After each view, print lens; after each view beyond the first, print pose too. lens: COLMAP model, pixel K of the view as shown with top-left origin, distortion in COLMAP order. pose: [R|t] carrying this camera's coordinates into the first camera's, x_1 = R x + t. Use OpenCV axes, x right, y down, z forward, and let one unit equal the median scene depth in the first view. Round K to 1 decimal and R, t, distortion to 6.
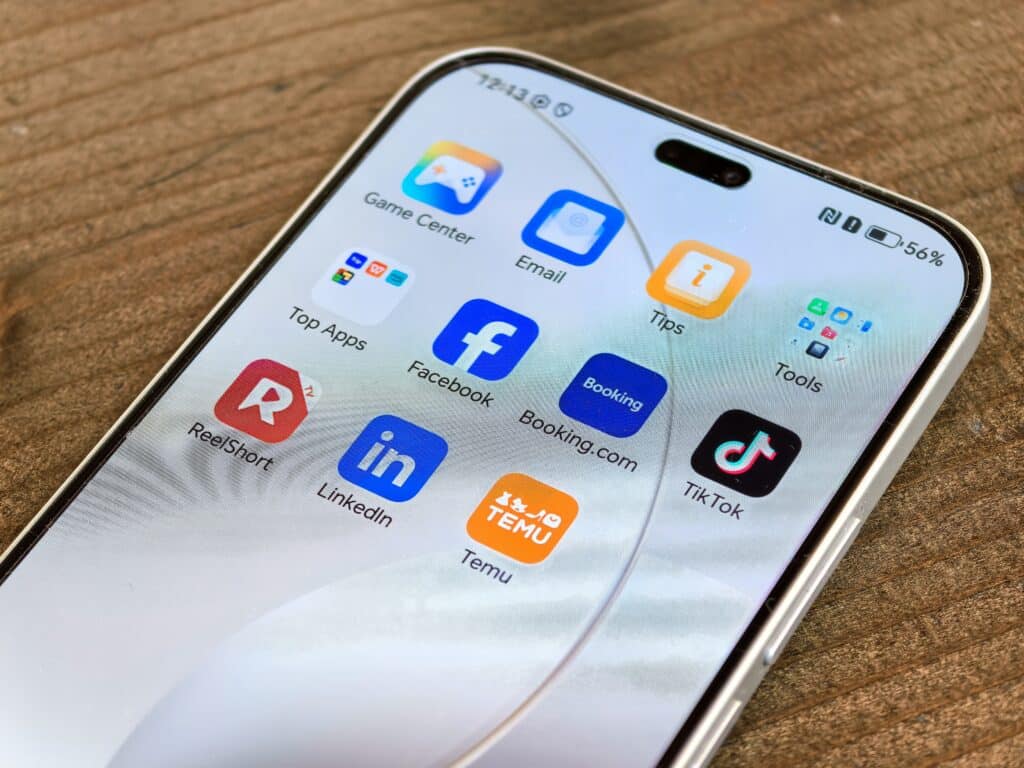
lens RADIAL K [[3223.5, 0, 512.0], [0, 3223.5, 384.0], [0, 0, 1]] dist [0.471923, -8.900450]
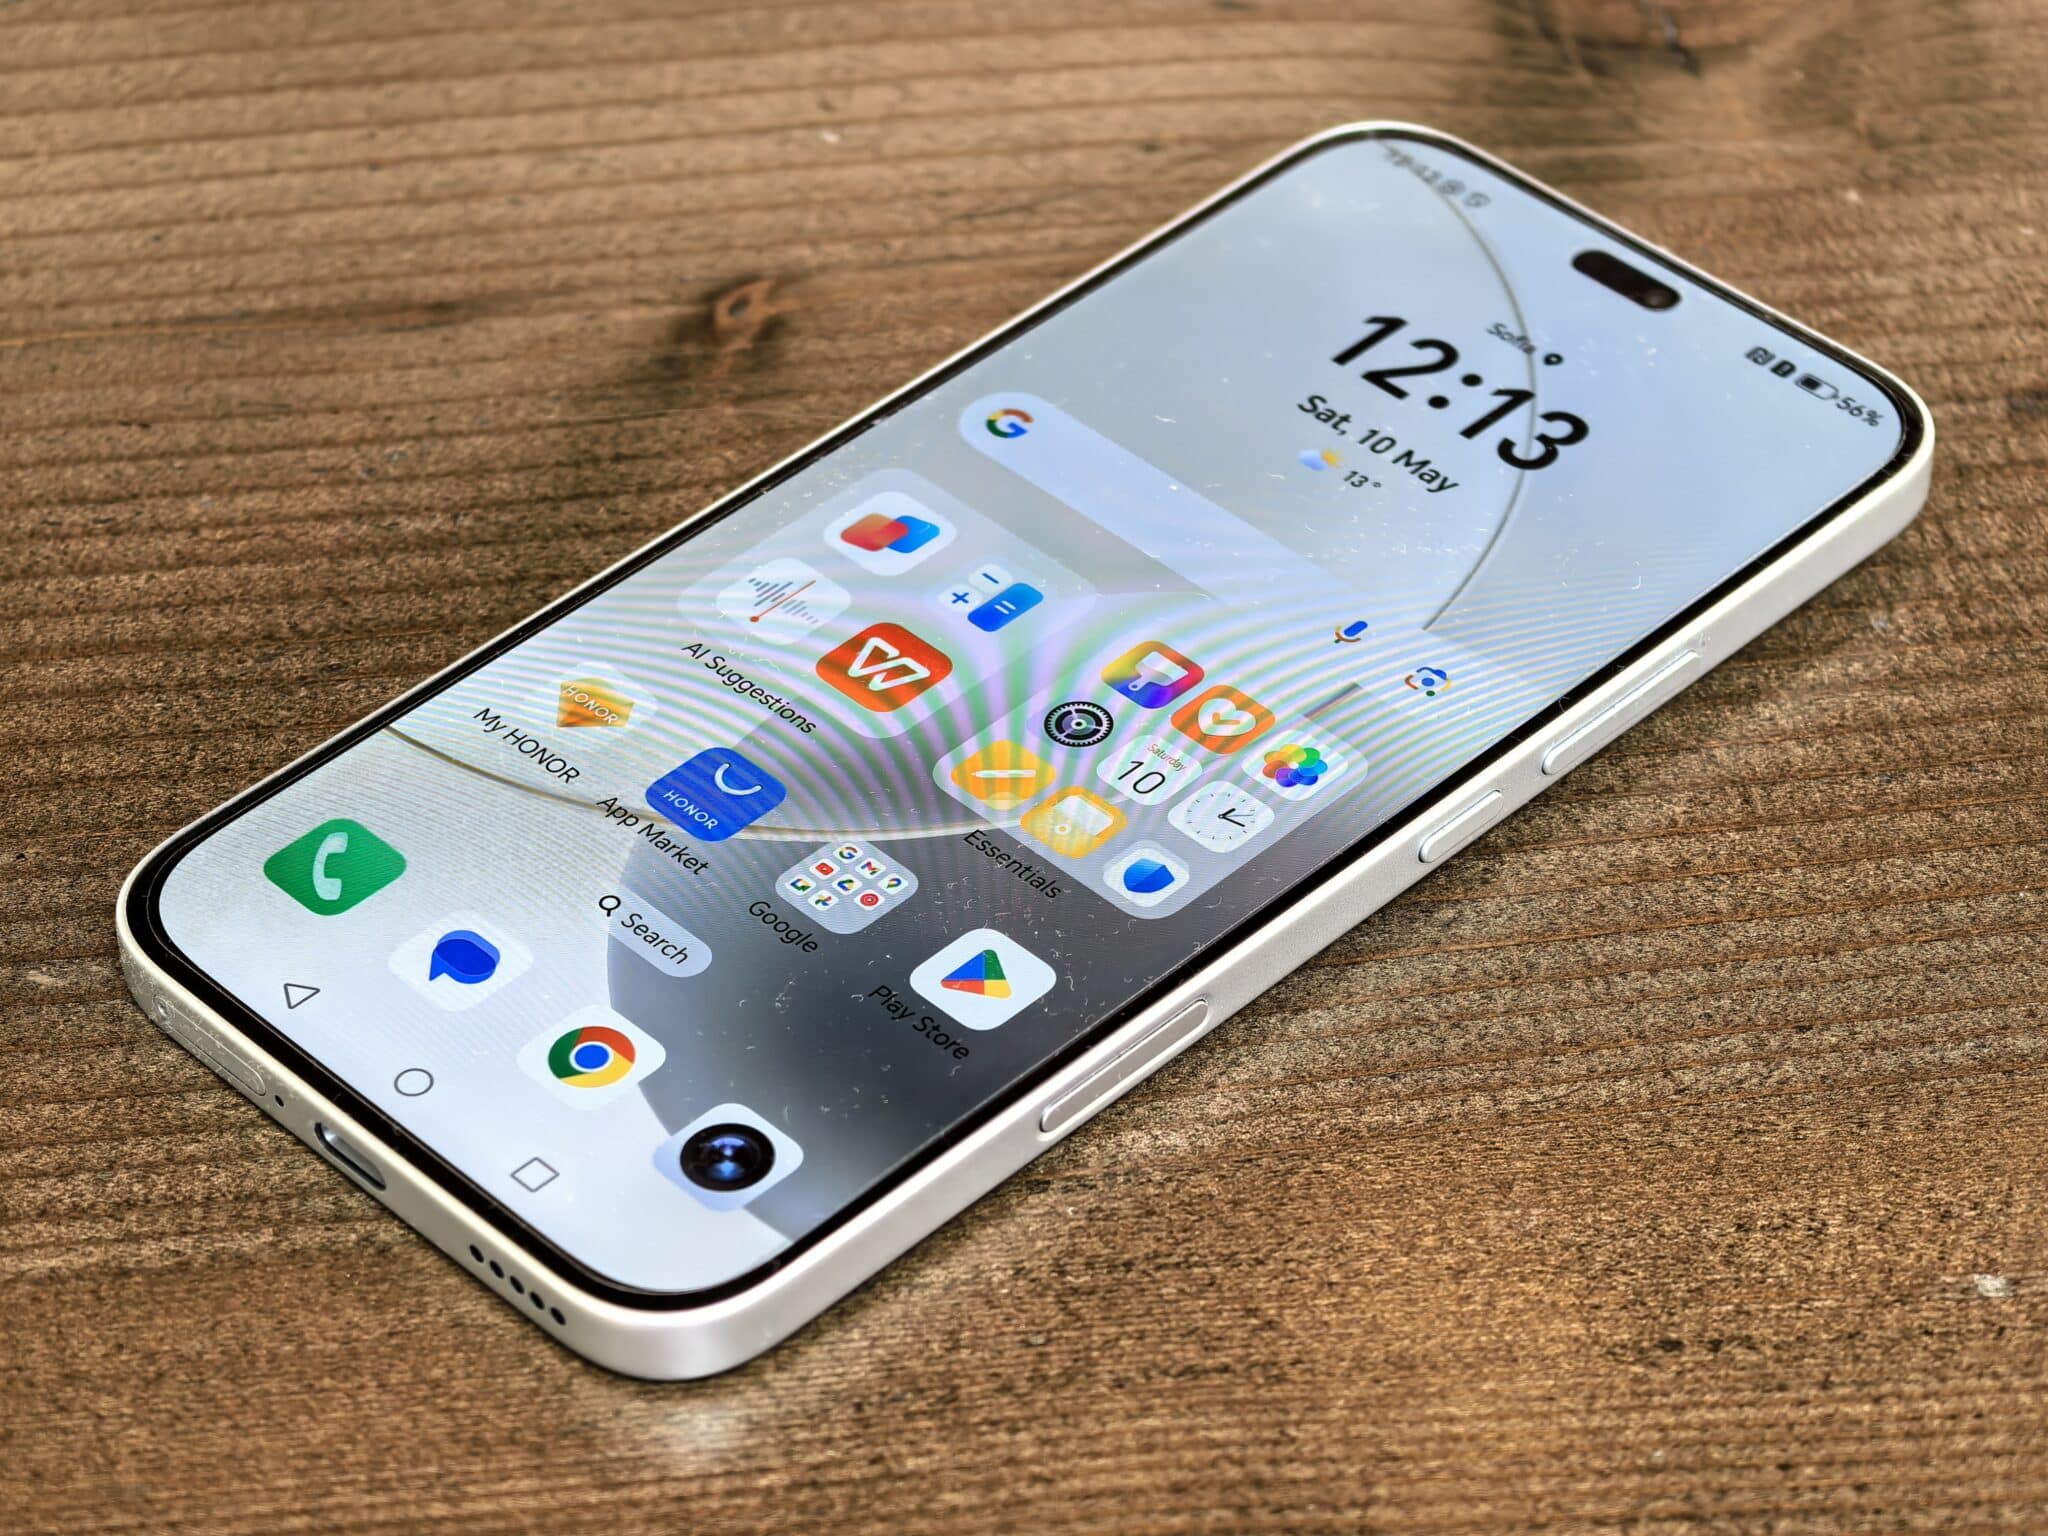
lens RADIAL K [[6447.1, 0, 1024.0], [0, 6447.1, 768.0], [0, 0, 1]] dist [0.471923, -8.900450]
pose [[0.973084, 0.191547, -0.128129, 0.139580], [-0.208555, 0.968507, -0.136011, 0.296084], [0.098041, 0.159072, 0.982387, -0.586651]]
